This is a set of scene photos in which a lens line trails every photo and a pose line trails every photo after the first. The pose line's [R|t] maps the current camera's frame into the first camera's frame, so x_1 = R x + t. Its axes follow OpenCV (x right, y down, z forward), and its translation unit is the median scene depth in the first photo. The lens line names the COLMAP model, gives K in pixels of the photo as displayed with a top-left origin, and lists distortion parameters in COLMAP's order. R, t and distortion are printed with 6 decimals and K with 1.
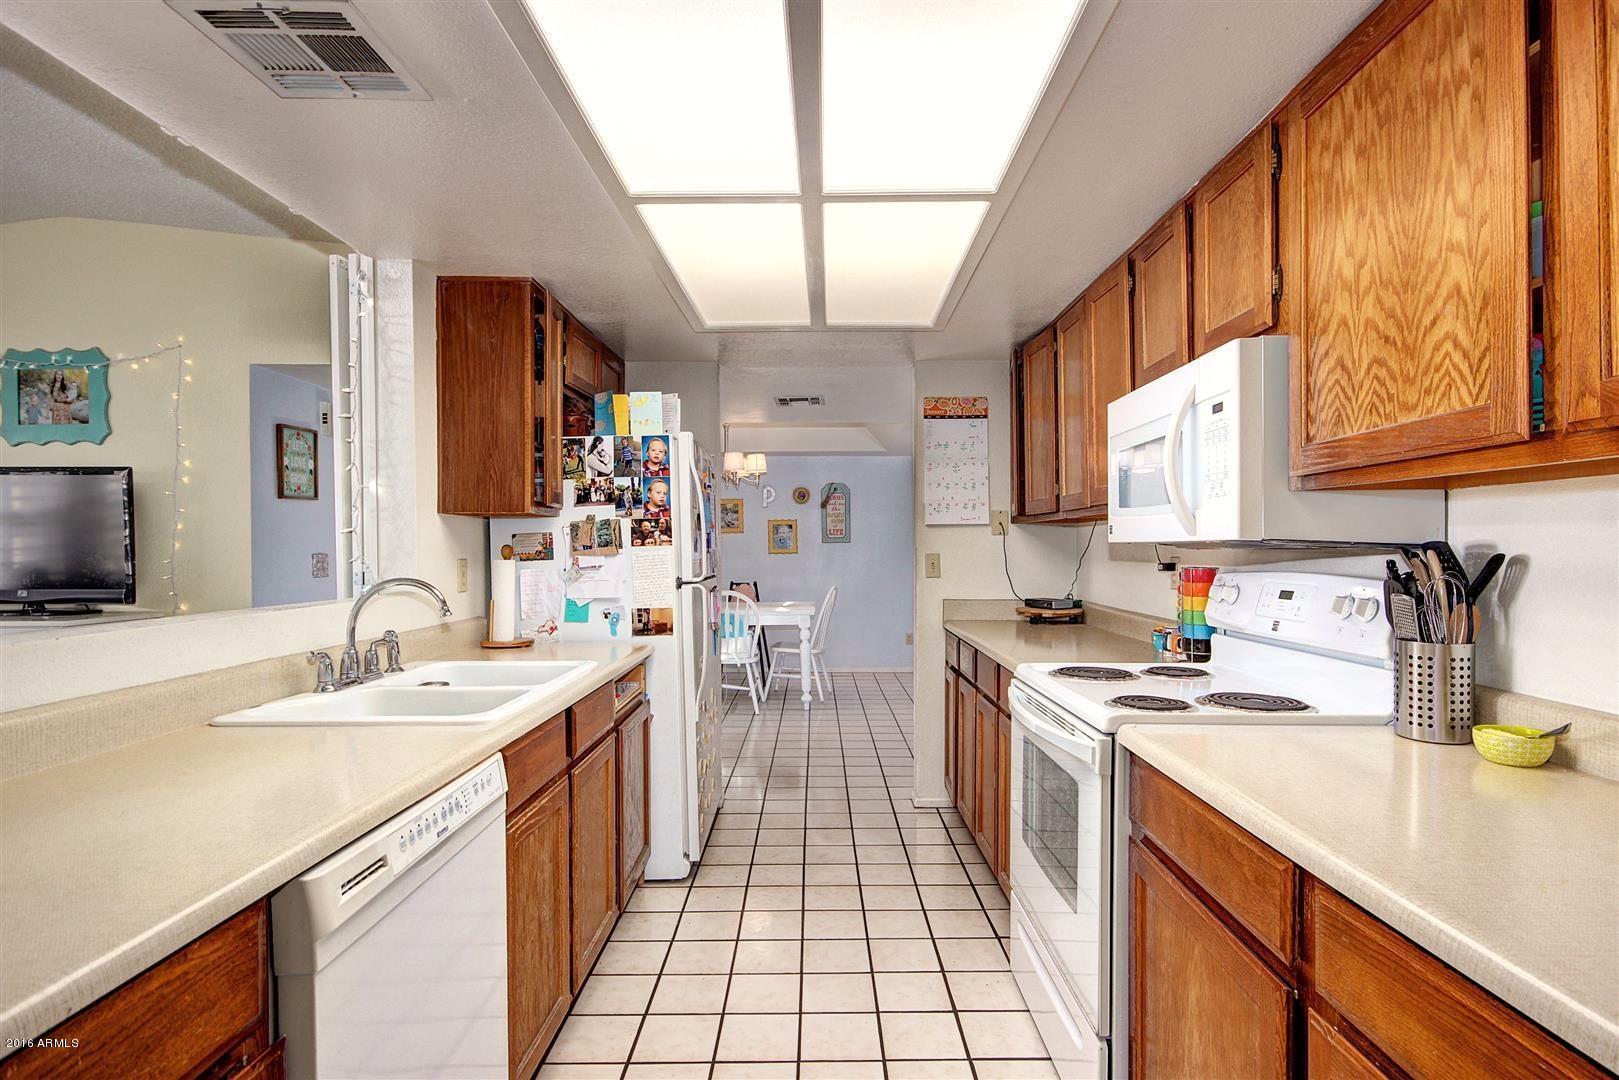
lens RADIAL K [[825.2, 0, 830.9], [0, 825.2, 576.2], [0, 0, 1]] dist [-0.002577, -0.000124]
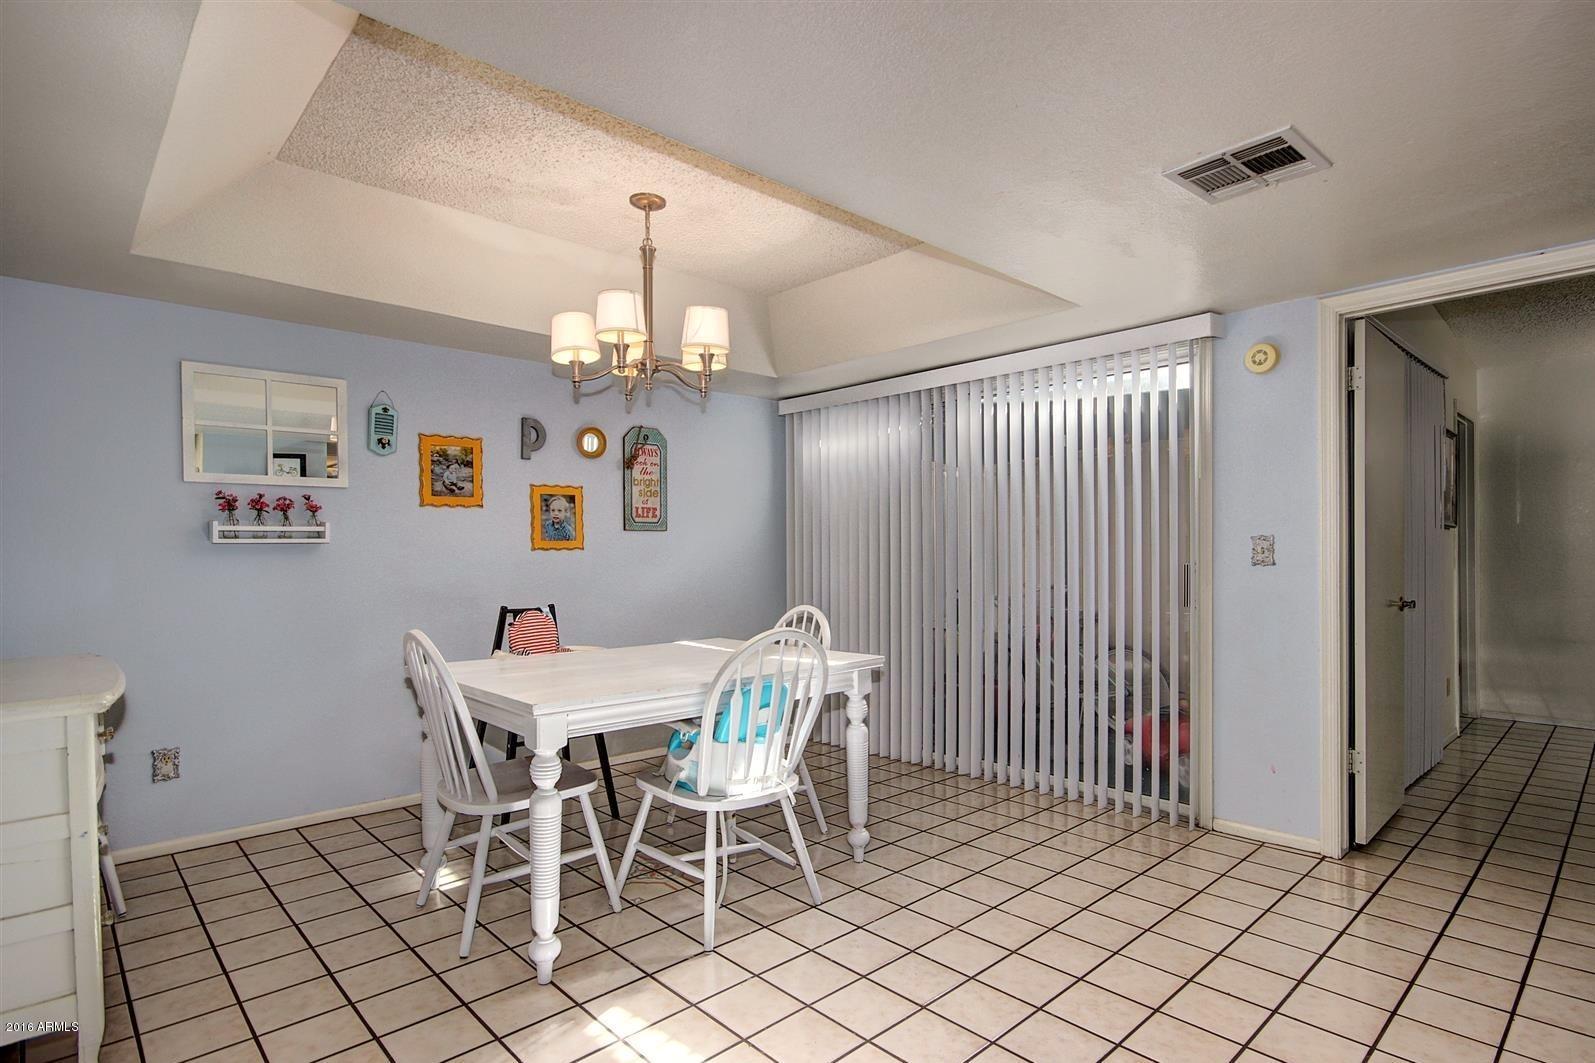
lens RADIAL K [[813.0, 0, 818.6], [0, 813.0, 567.2], [0, 0, 1]] dist [-0.002577, -0.000124]
pose [[0.728013, -0.010063, 0.685490, -0.295622], [0.017452, 0.999840, -0.003856, -0.010999], [-0.685341, 0.014770, 0.728072, 0.505216]]
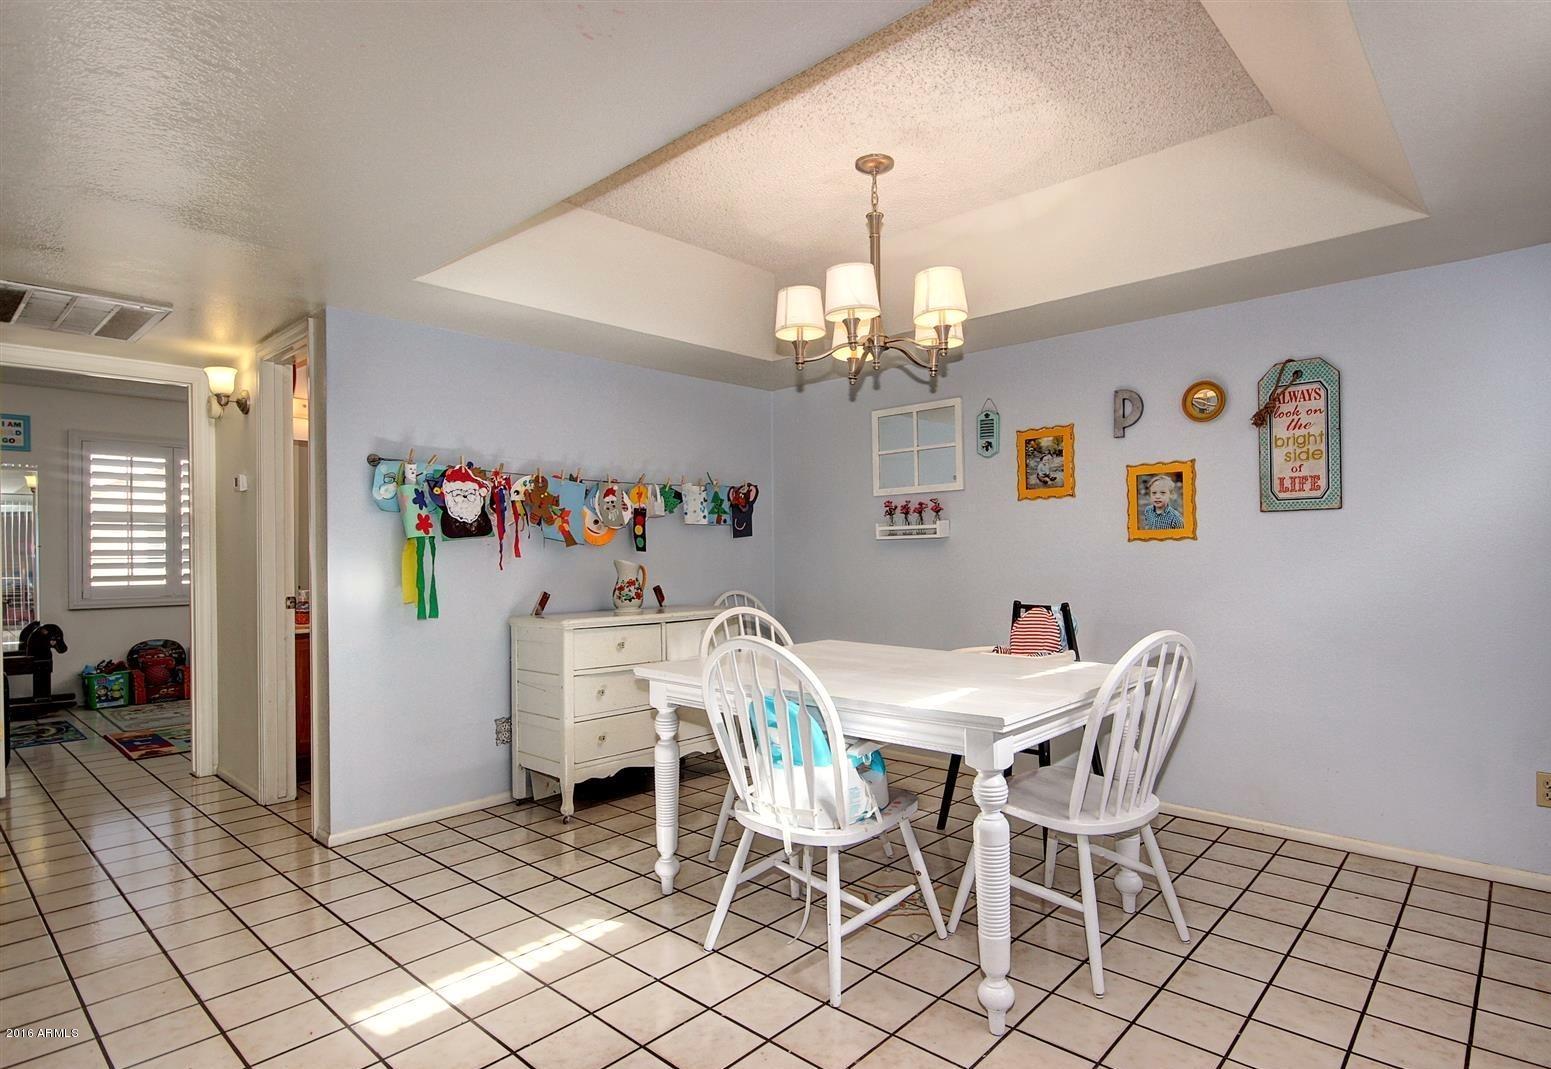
lens RADIAL K [[848.3, 0, 793.4], [0, 848.3, 536.3], [0, 0, 1]] dist [0.001760, 0.000441]
pose [[0.731925, -0.013234, -0.681257, 0.104639], [-0.018460, 0.999059, -0.039240, -0.008411], [0.681135, 0.041297, 0.730992, 0.543142]]
